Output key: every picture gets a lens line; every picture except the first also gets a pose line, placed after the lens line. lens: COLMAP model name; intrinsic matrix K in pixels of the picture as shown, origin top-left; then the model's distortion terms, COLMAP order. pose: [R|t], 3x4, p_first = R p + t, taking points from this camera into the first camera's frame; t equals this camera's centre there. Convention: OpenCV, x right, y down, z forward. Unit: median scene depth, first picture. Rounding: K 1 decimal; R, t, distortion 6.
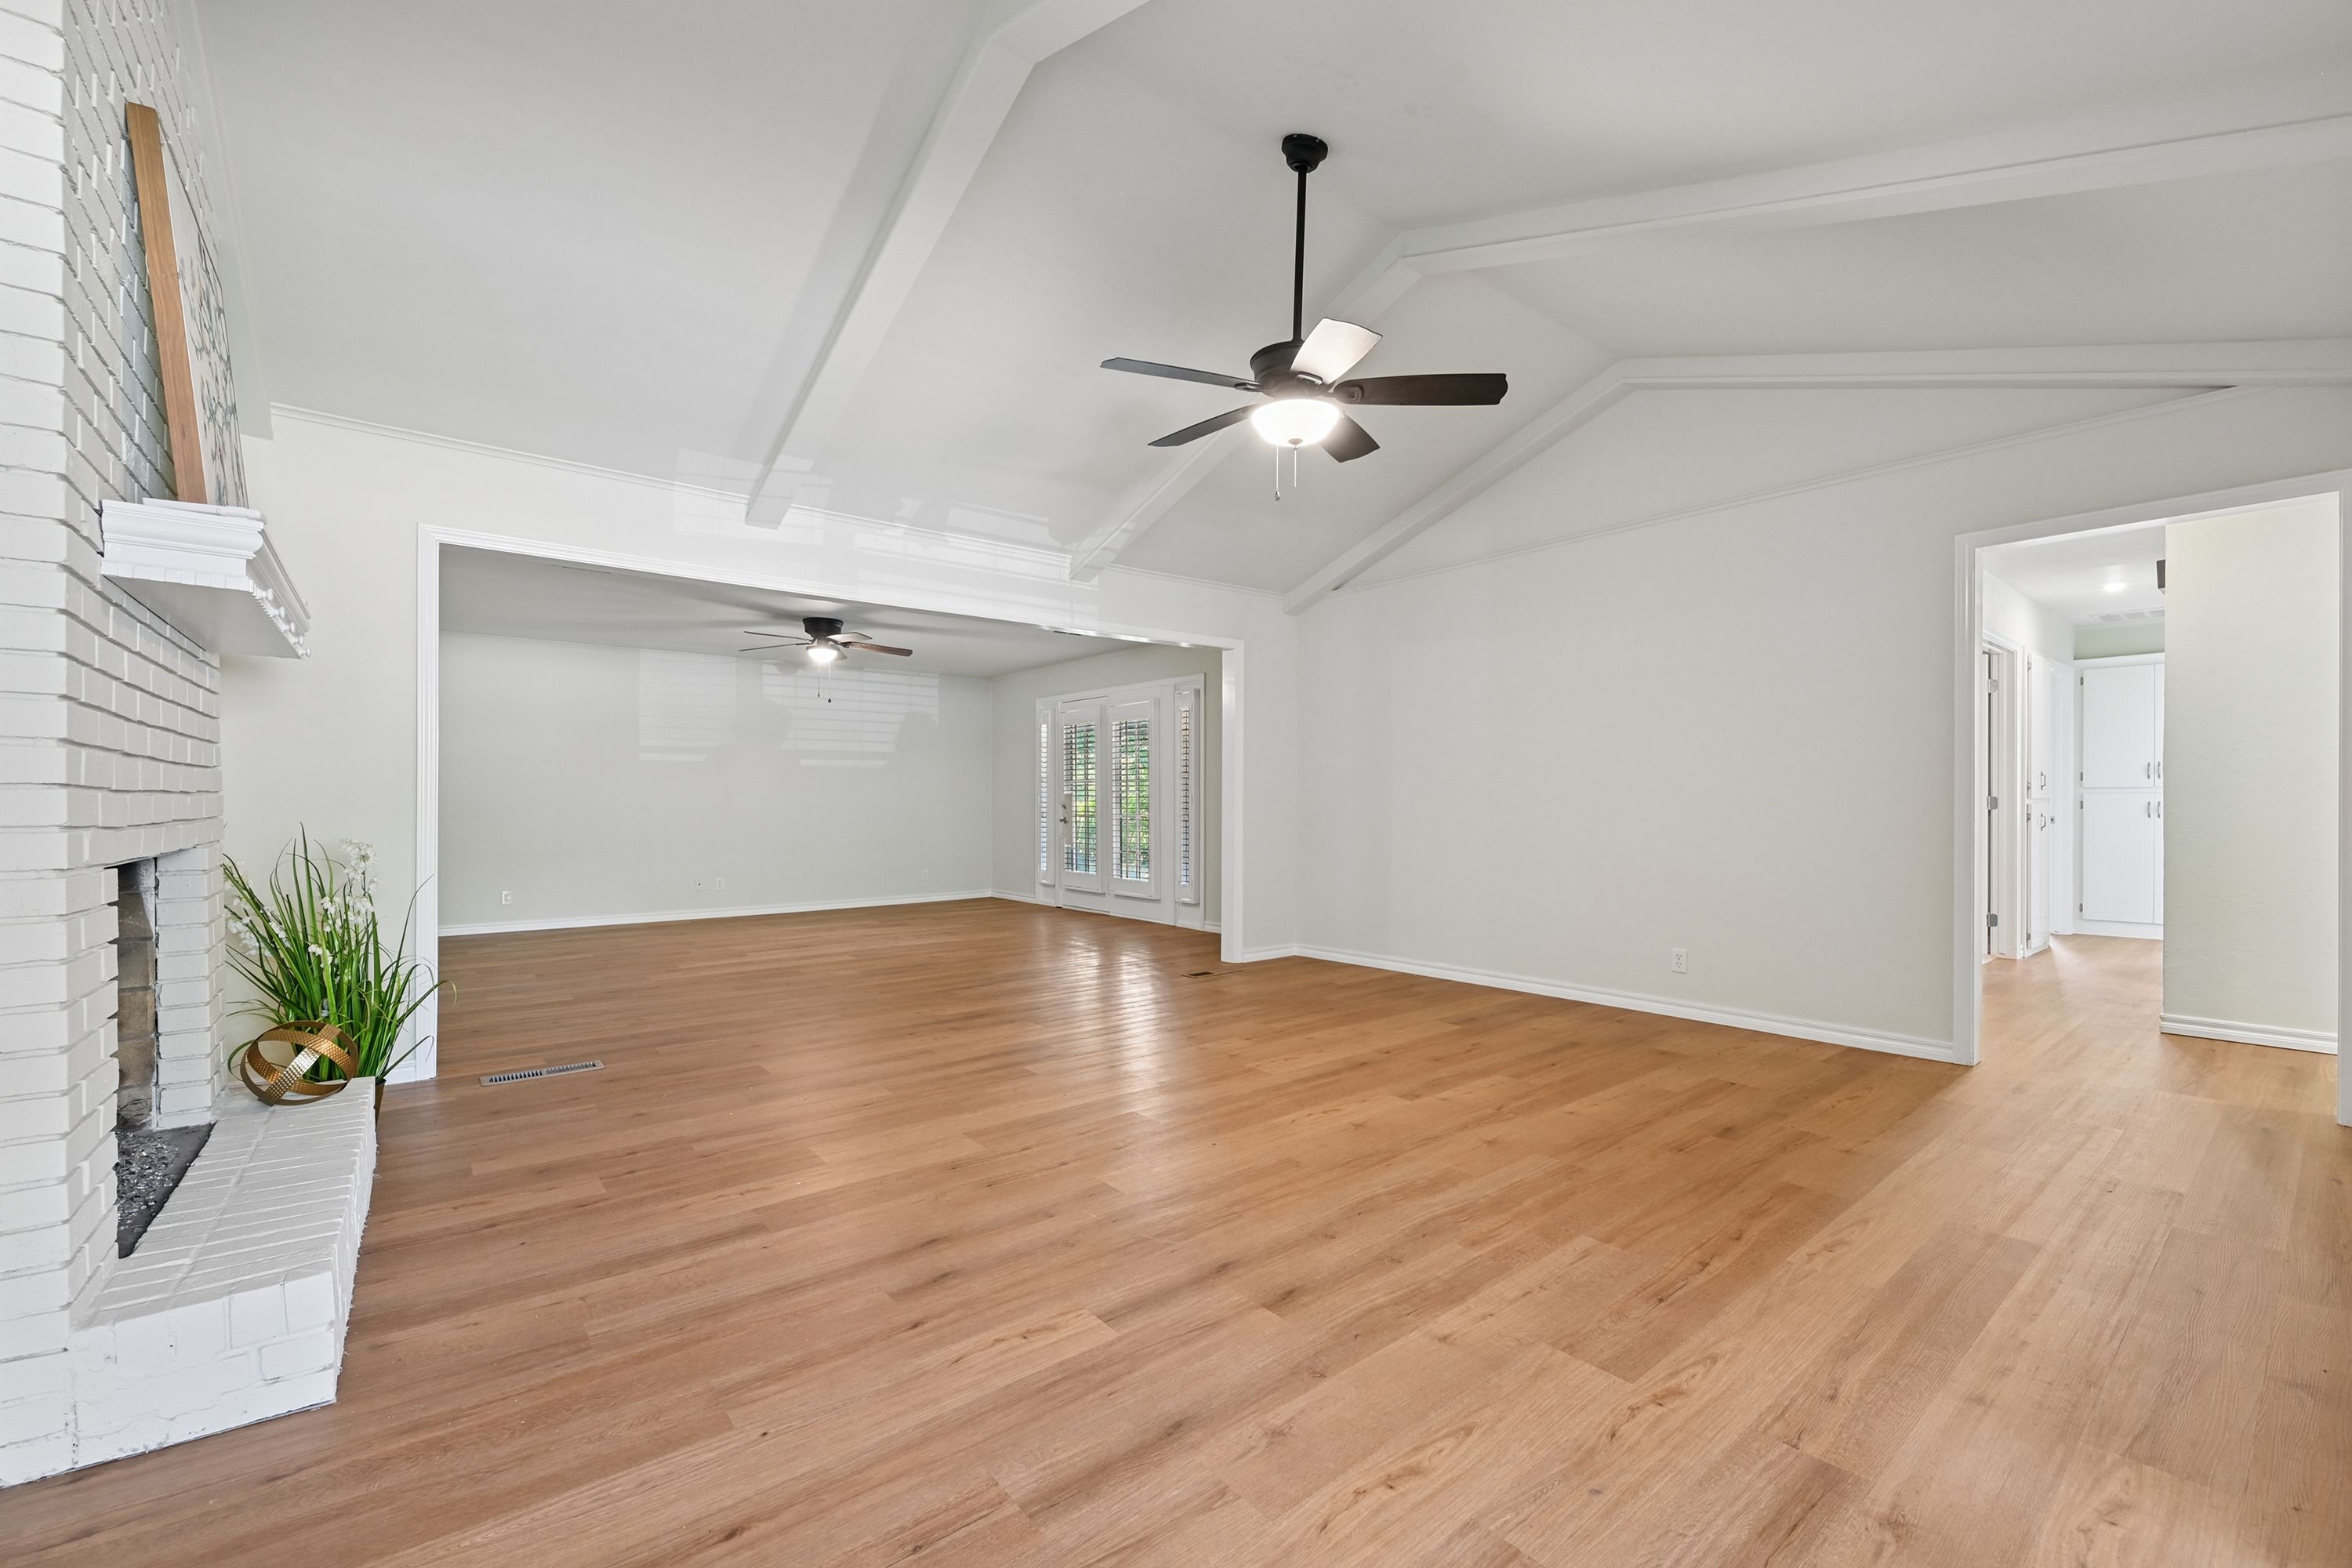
lens RADIAL K [[944.4, 0, 1204.4], [0, 944.4, 795.0], [0, 0, 1]] dist [-0.011335, -0.000079]
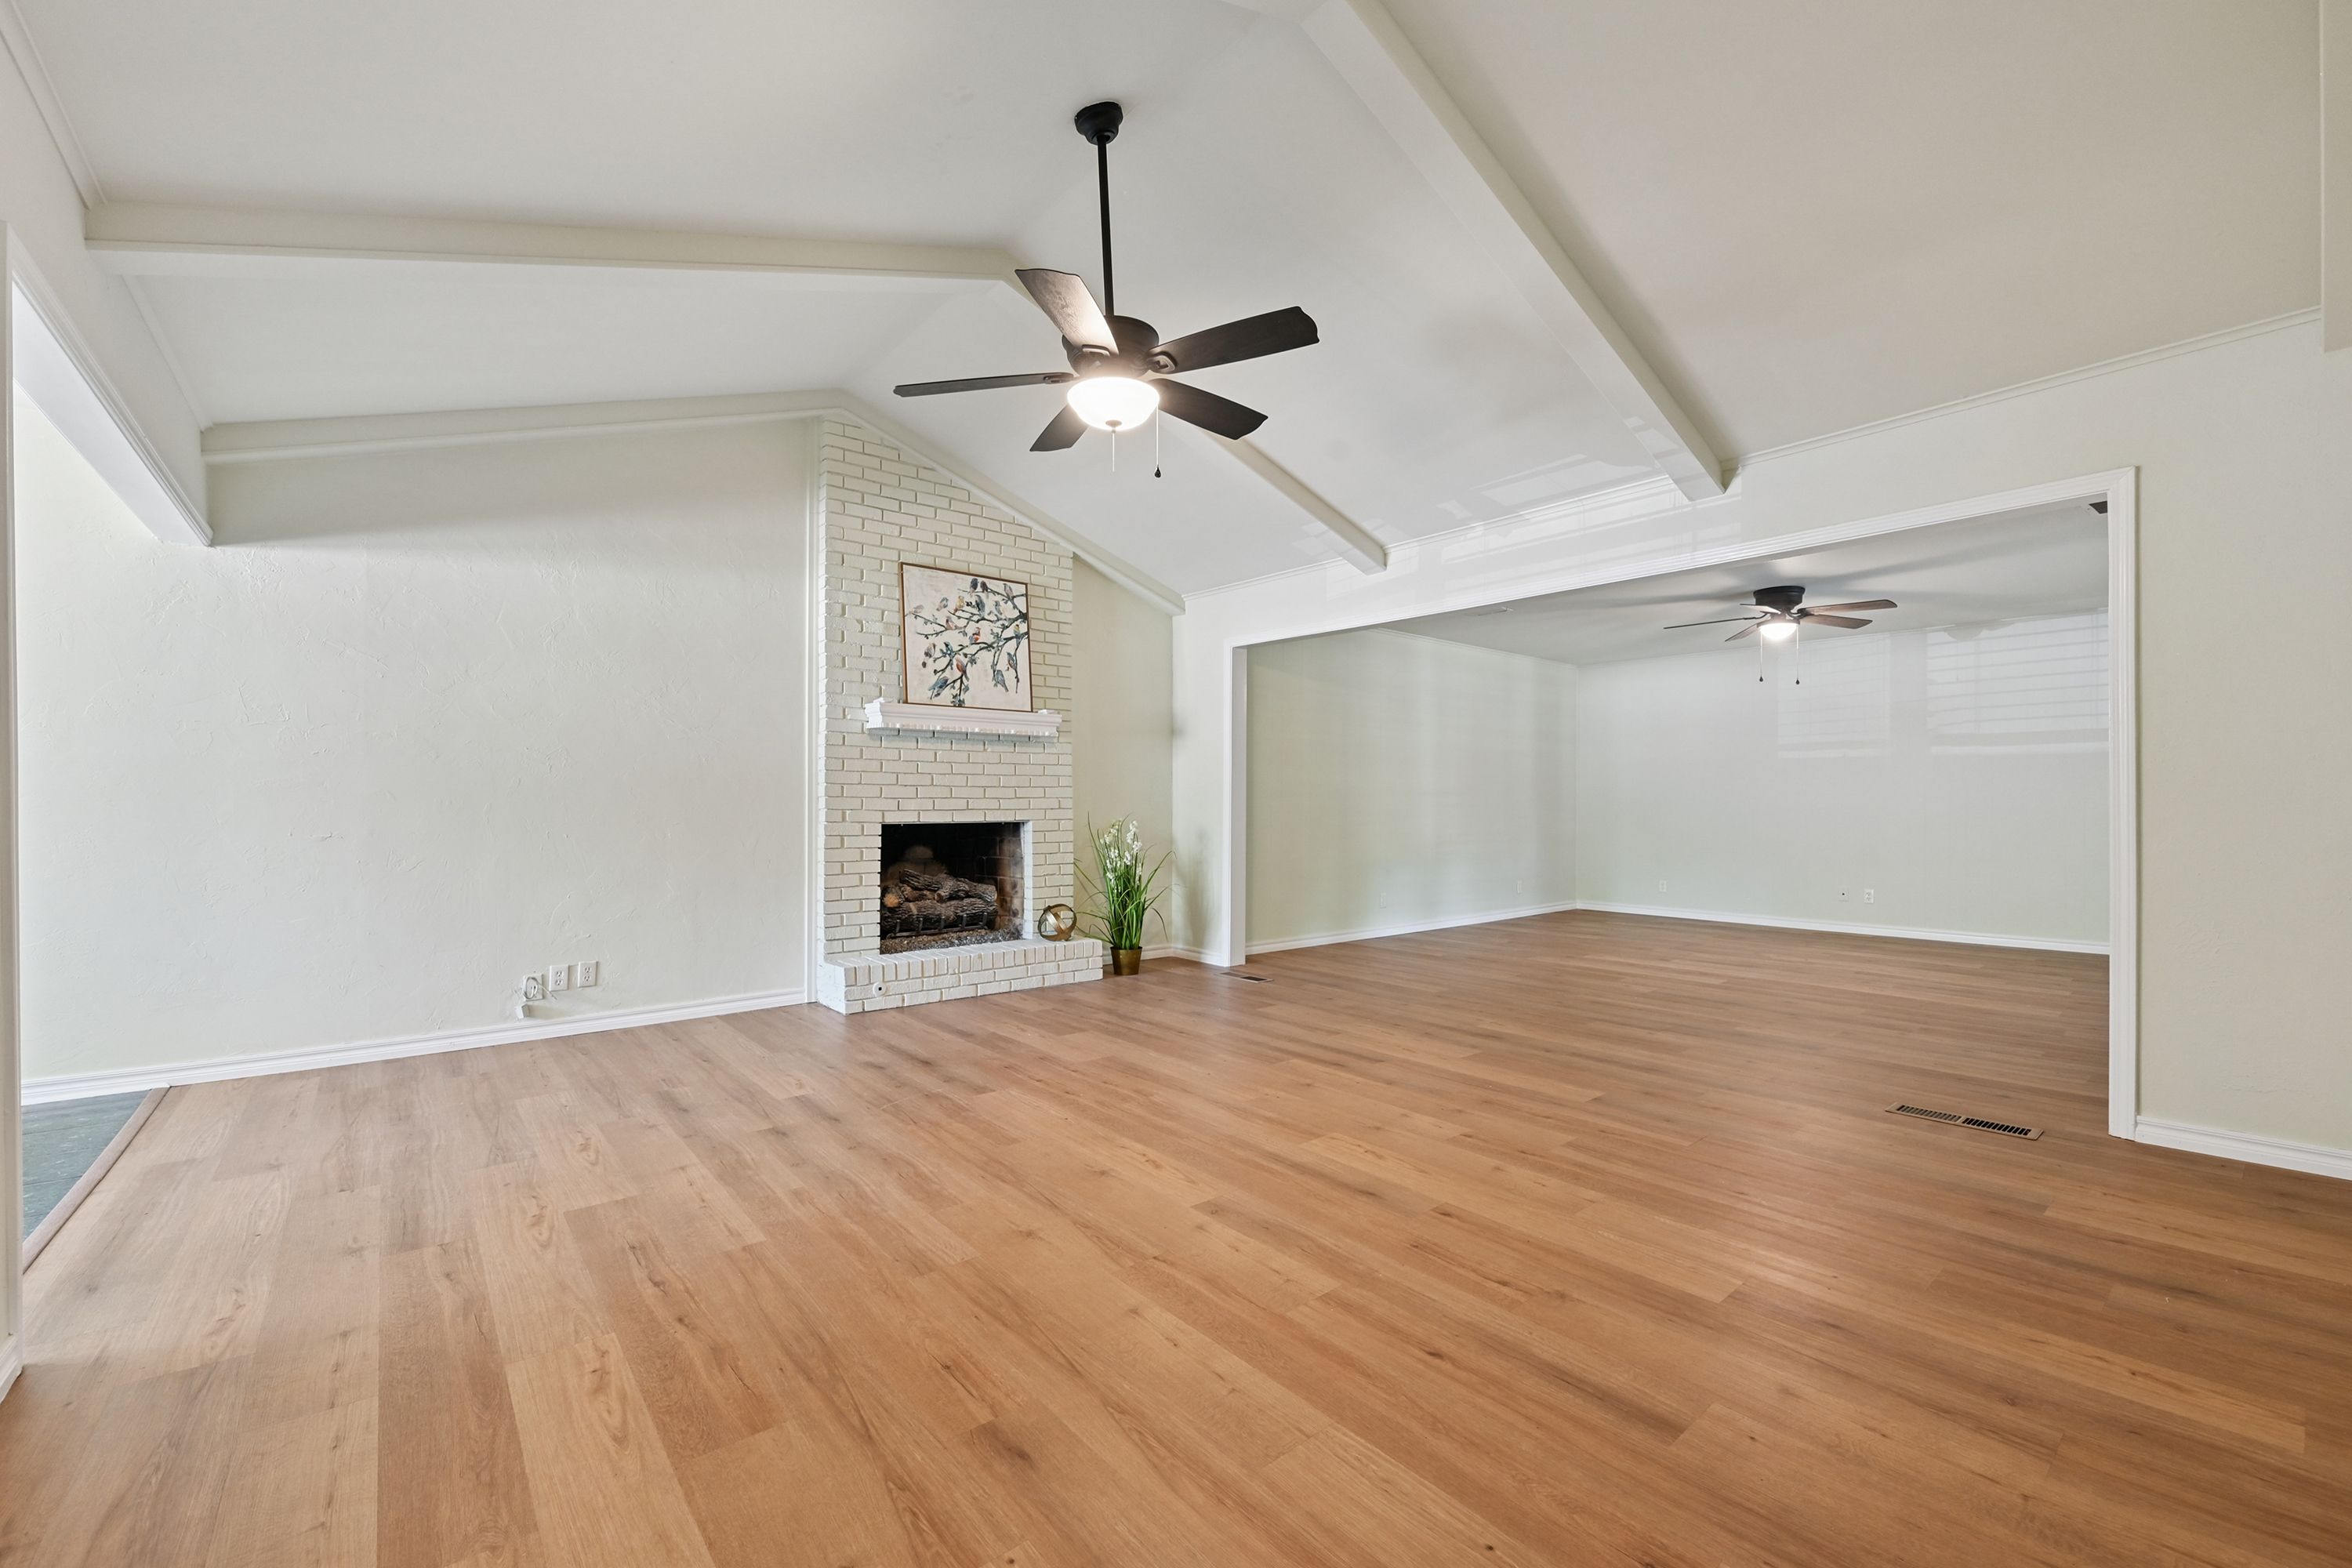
lens RADIAL K [[989.5, 0, 1212.8], [0, 989.5, 806.5], [0, 0, 1]] dist [-0.014501, 0.000058]
pose [[0.008412, 0.008407, -0.999929, 1.013442], [0.003882, 0.999957, 0.008440, 0.002229], [0.999957, -0.003953, 0.008379, 1.028158]]
